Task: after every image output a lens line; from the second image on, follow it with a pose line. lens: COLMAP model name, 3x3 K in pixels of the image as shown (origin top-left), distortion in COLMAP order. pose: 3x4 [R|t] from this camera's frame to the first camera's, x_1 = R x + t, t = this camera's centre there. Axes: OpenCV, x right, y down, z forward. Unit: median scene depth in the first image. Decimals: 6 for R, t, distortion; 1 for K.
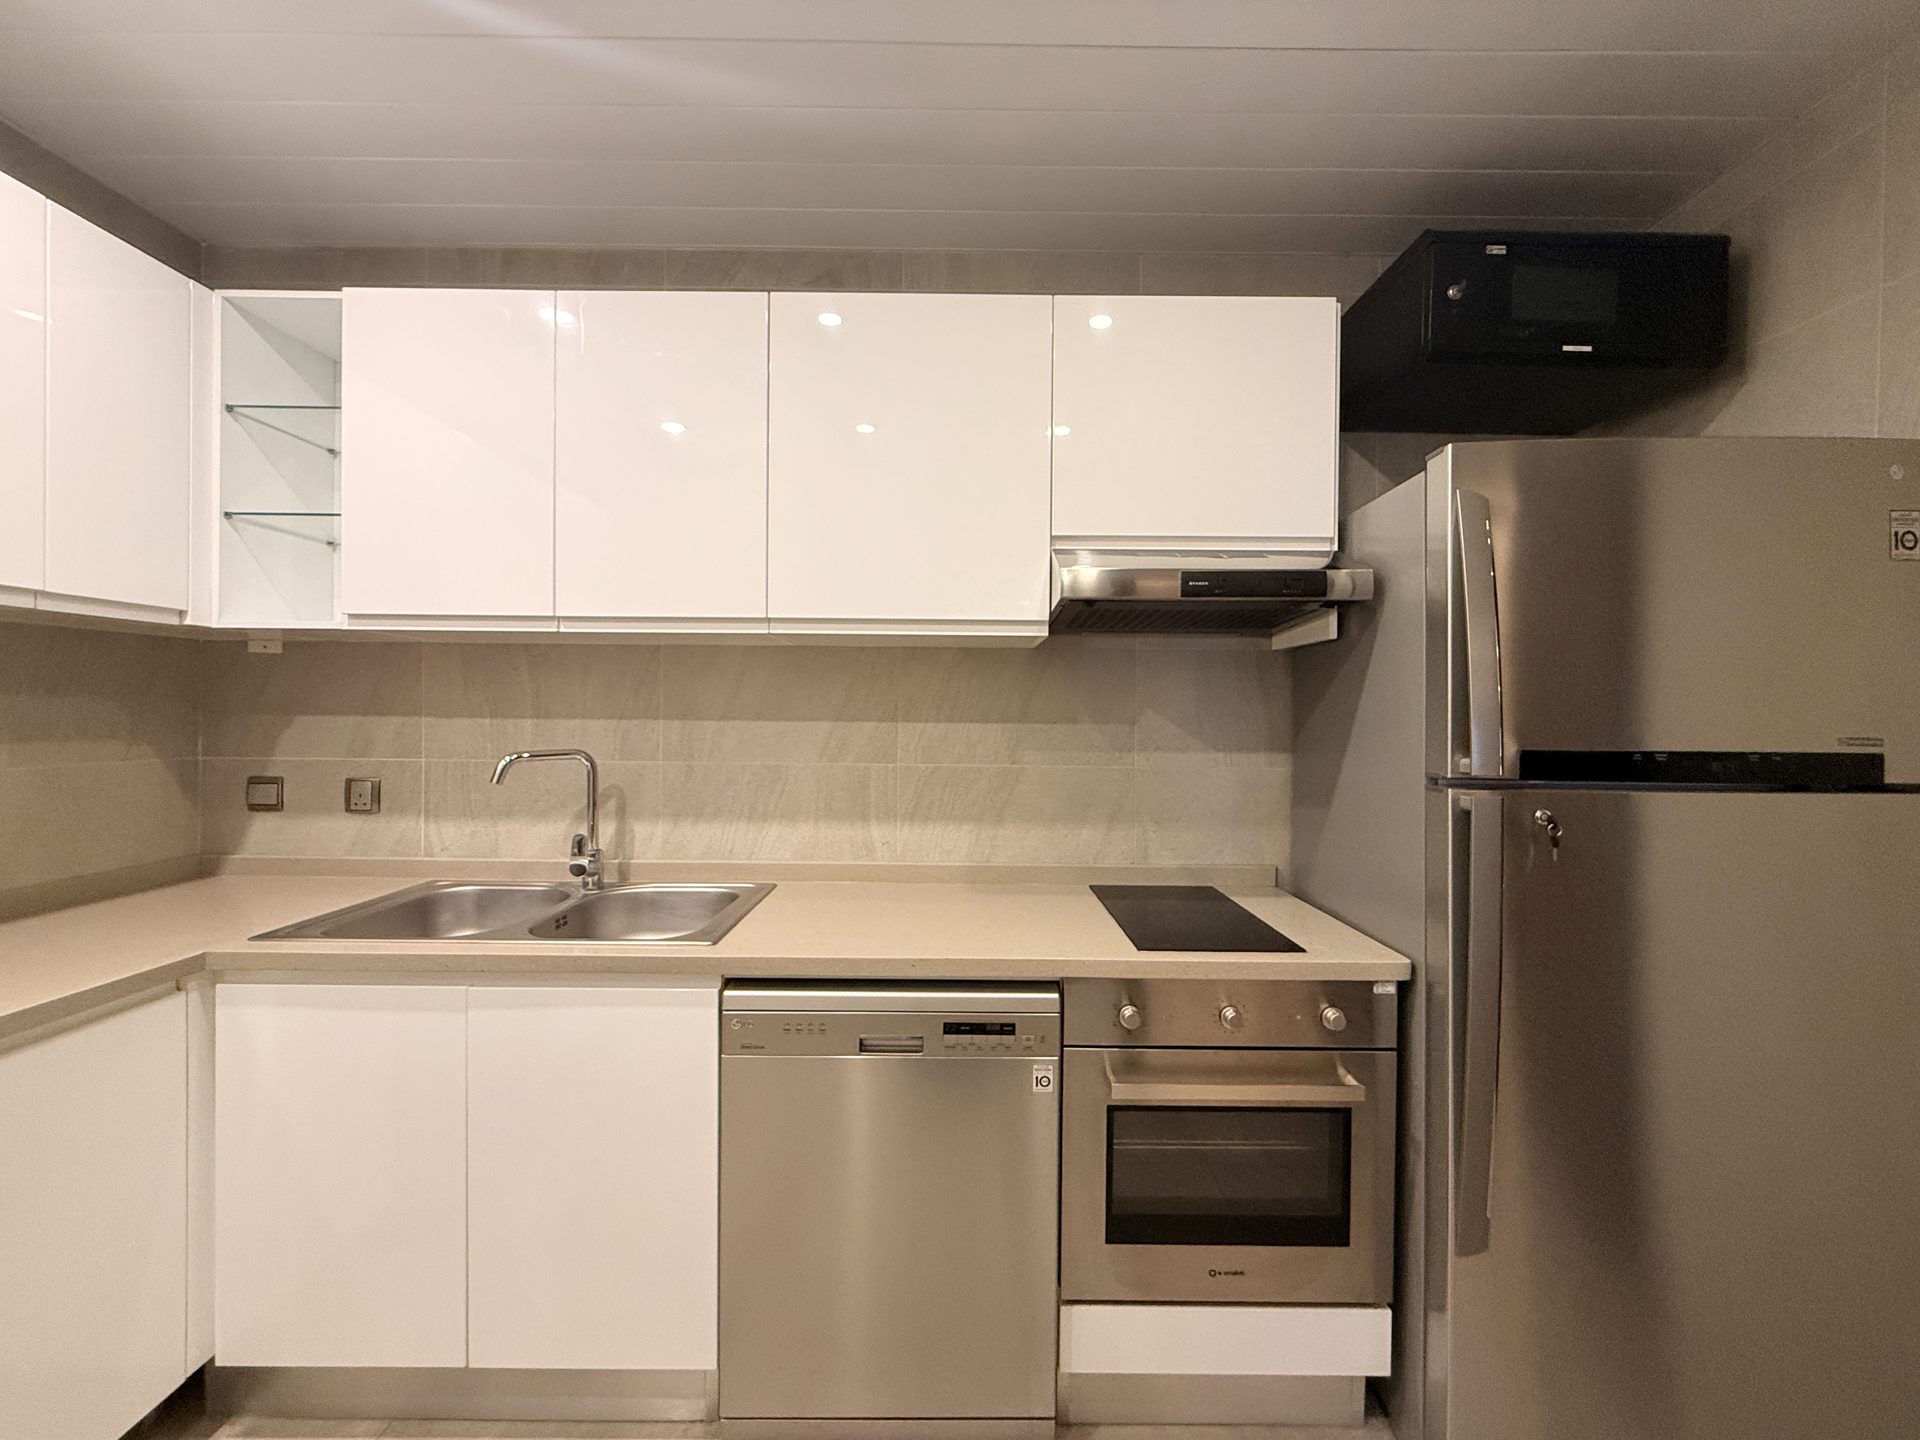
lens RADIAL K [[761.8, 0, 957.5], [0, 761.8, 714.2], [0, 0, 1]] dist [-0.006059, -0.000053]
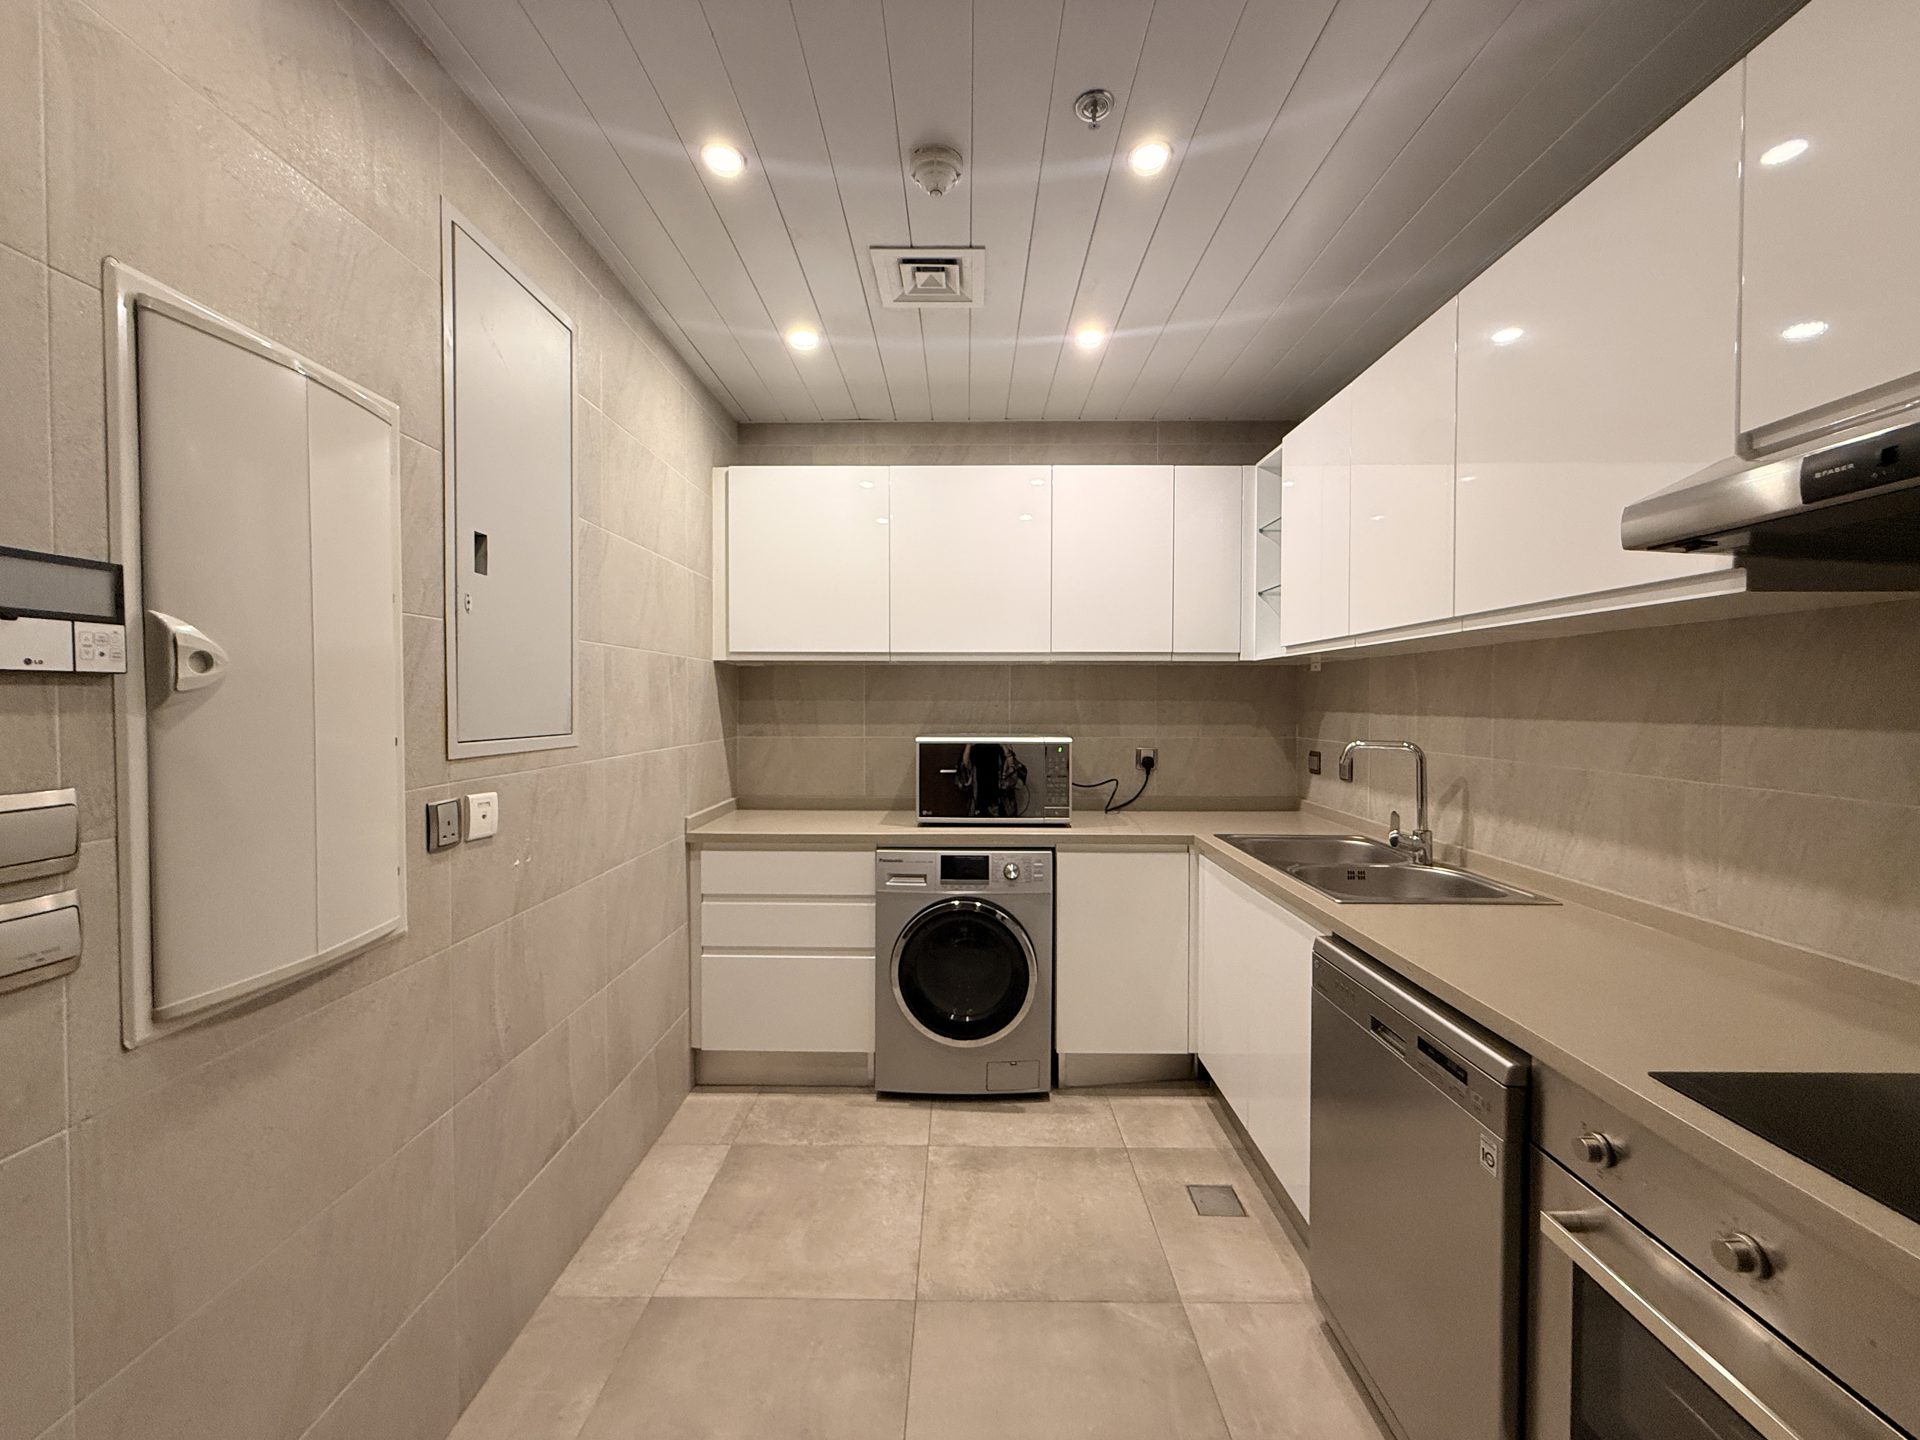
lens RADIAL K [[761.8, 0, 957.1], [0, 761.8, 717.9], [0, 0, 1]] dist [-0.006059, -0.000053]
pose [[-0.020954, 0.011179, -0.999718, 0.646083], [-0.008237, 0.999902, 0.011354, 0.001699], [0.999747, 0.008473, -0.020860, 0.302921]]
